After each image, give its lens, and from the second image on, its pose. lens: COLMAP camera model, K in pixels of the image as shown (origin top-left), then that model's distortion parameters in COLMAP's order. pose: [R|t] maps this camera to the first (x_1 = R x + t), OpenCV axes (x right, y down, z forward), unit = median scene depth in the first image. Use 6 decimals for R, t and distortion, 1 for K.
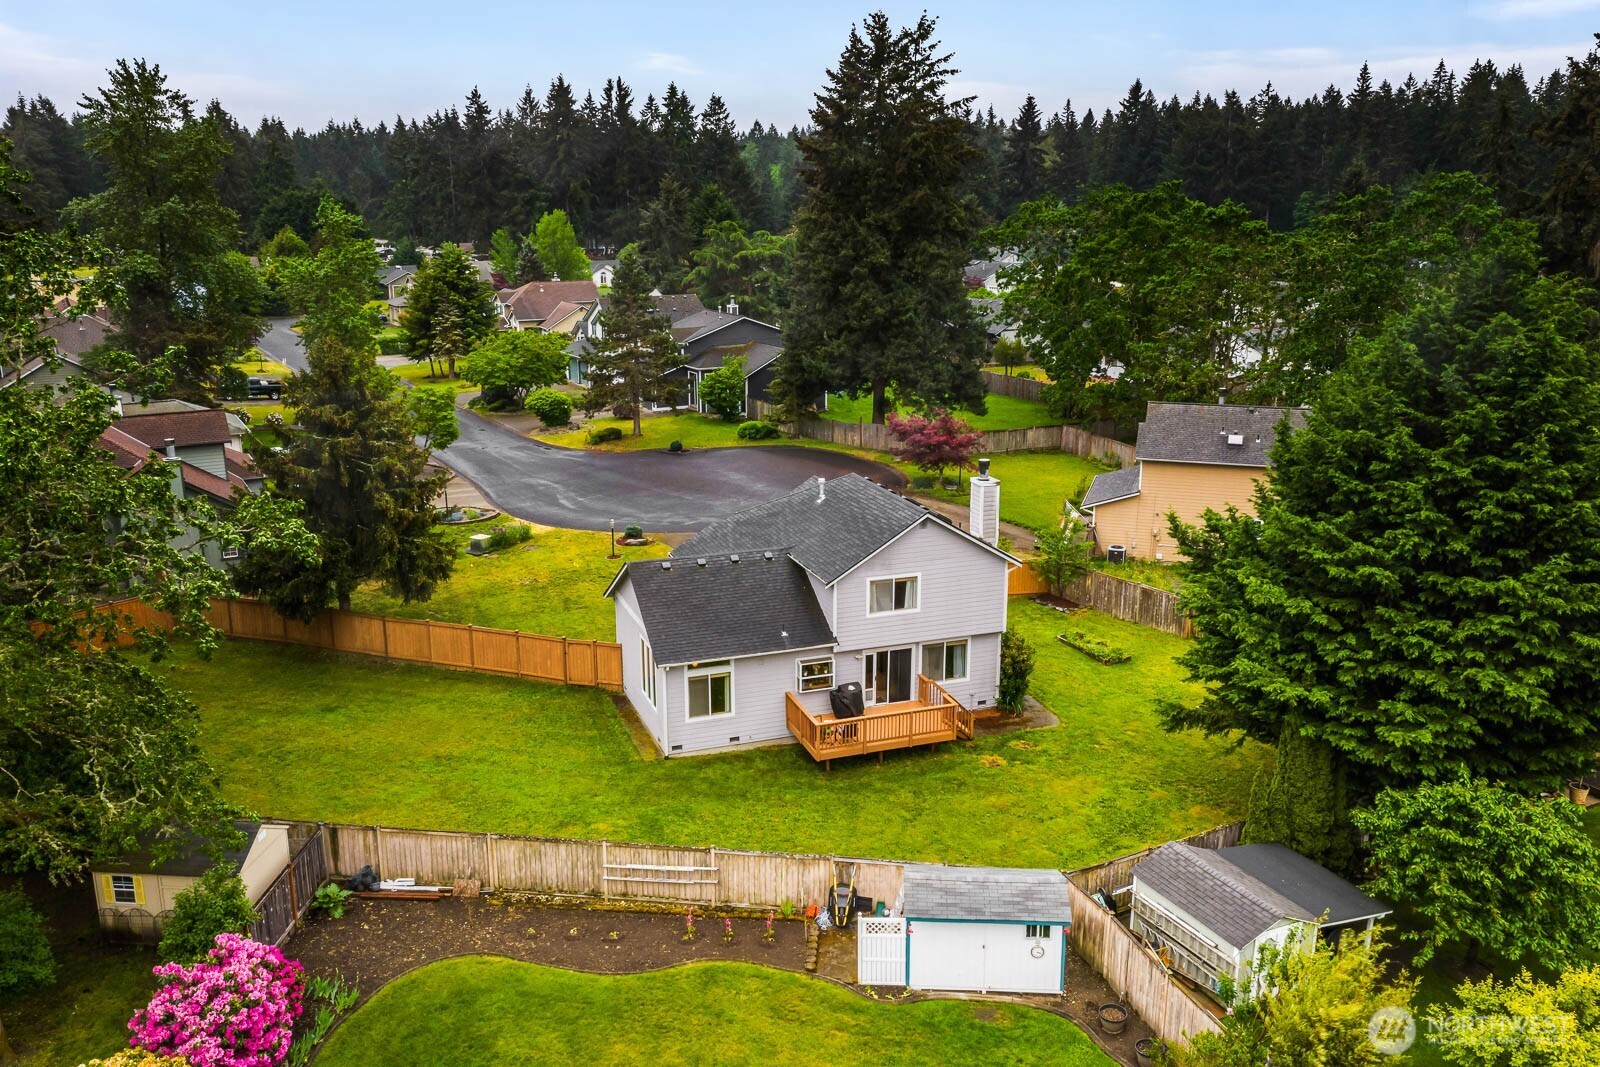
lens RADIAL K [[1327.0, 0, 796.7], [0, 1327.0, 533.8], [0, 0, 1]] dist [0.005836, -0.004204]
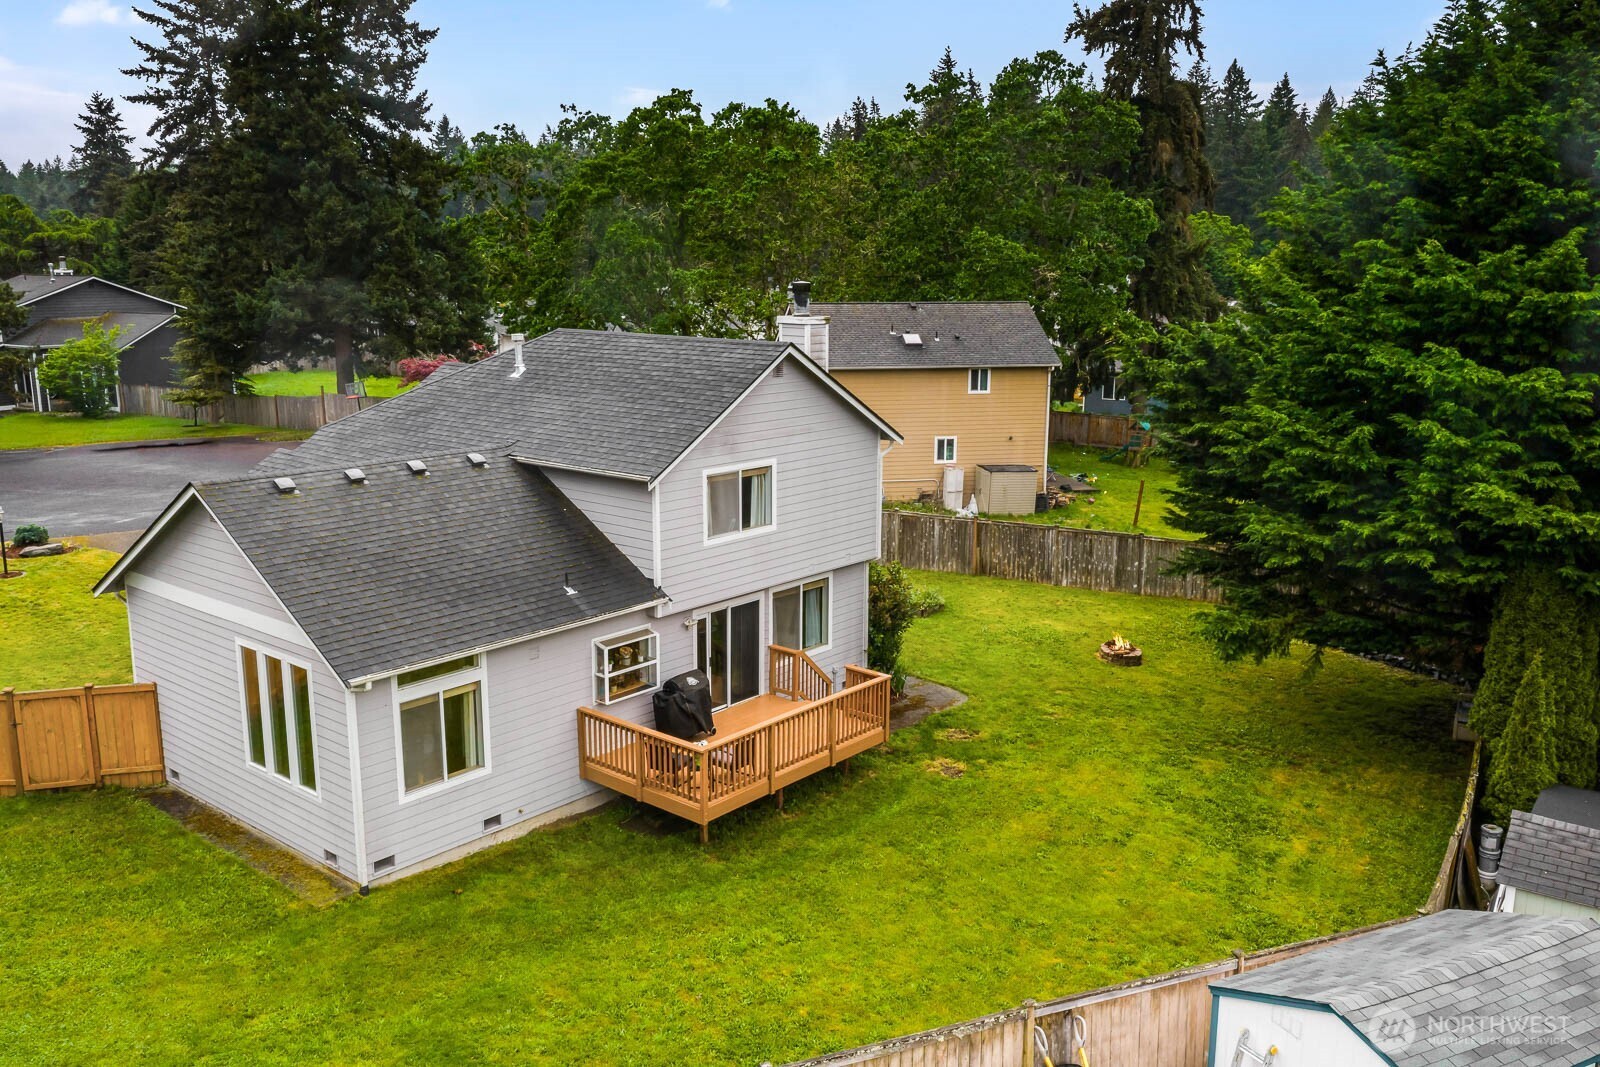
lens RADIAL K [[1327.0, 0, 805.0], [0, 1327.0, 531.0], [0, 0, 1]] dist [0.005836, -0.004204]
pose [[0.865173, -0.094168, 0.492552, -0.174332], [0.119947, 0.992560, -0.020926, 0.072773], [-0.486917, 0.077184, 0.870031, 0.509373]]
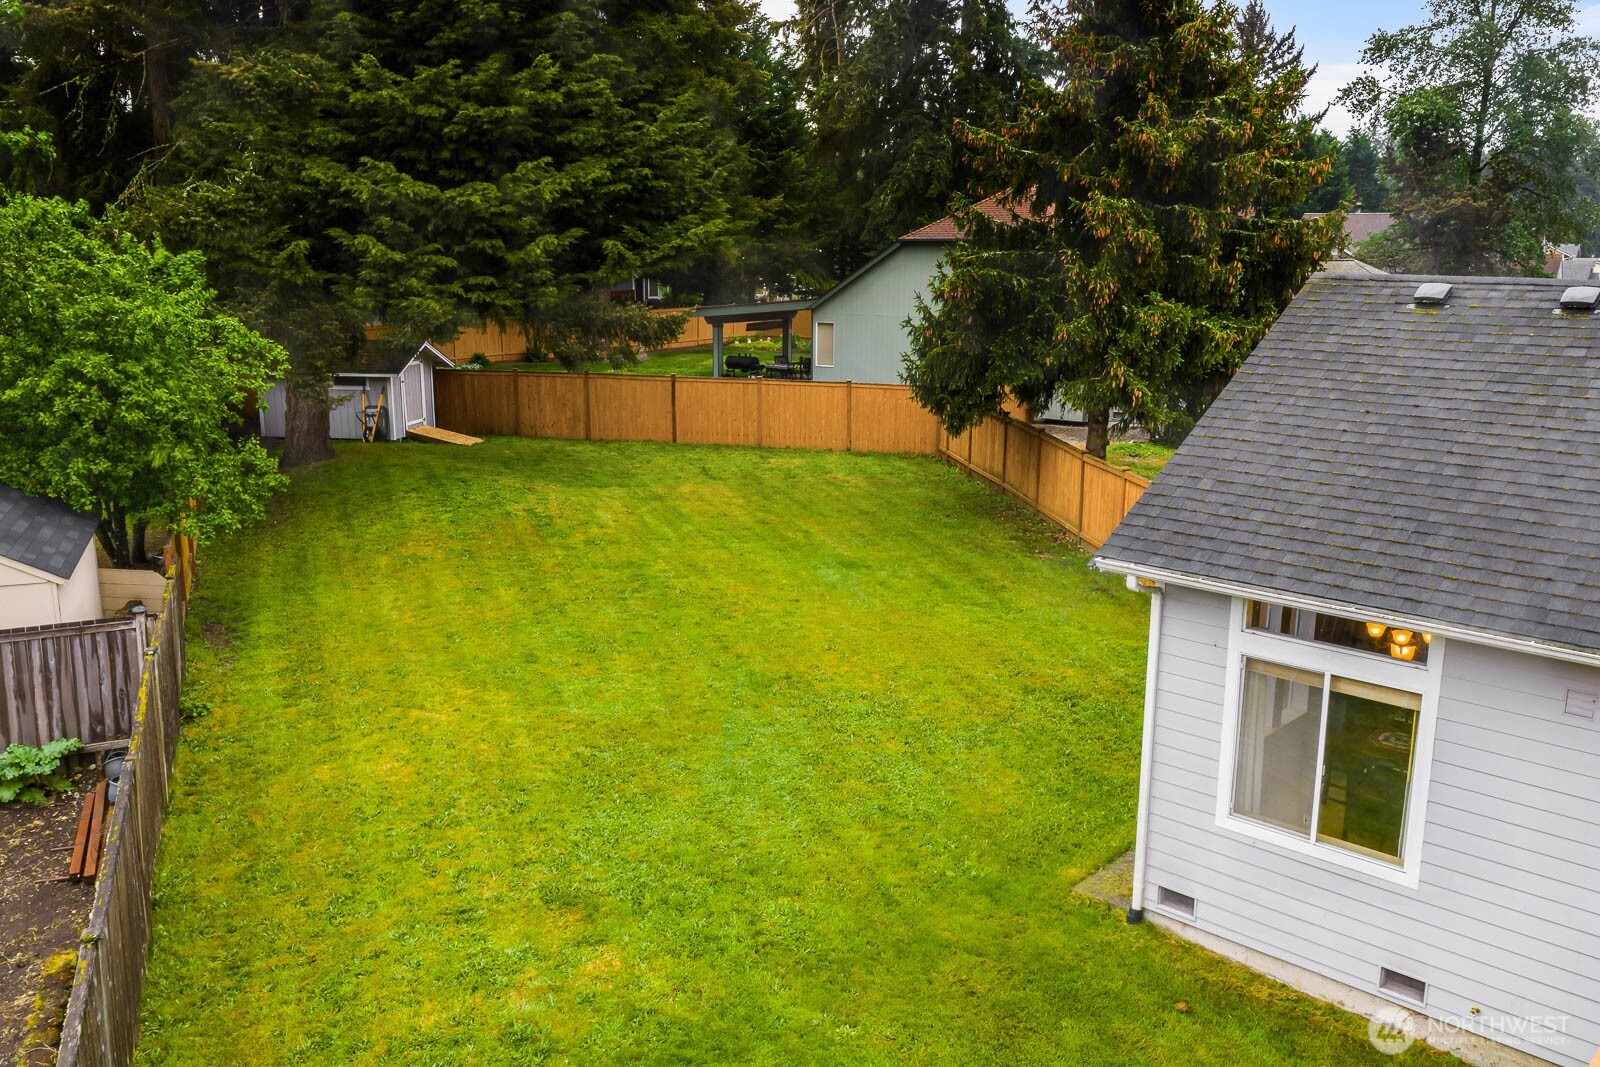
lens RADIAL K [[1327.0, 0, 801.1], [0, 1327.0, 530.3], [0, 0, 1]] dist [0.005836, -0.004204]
pose [[0.450715, 0.195555, -0.870985, 0.095388], [-0.235824, 0.967131, 0.095108, 0.077933], [0.860955, 0.162532, 0.482017, 0.768295]]
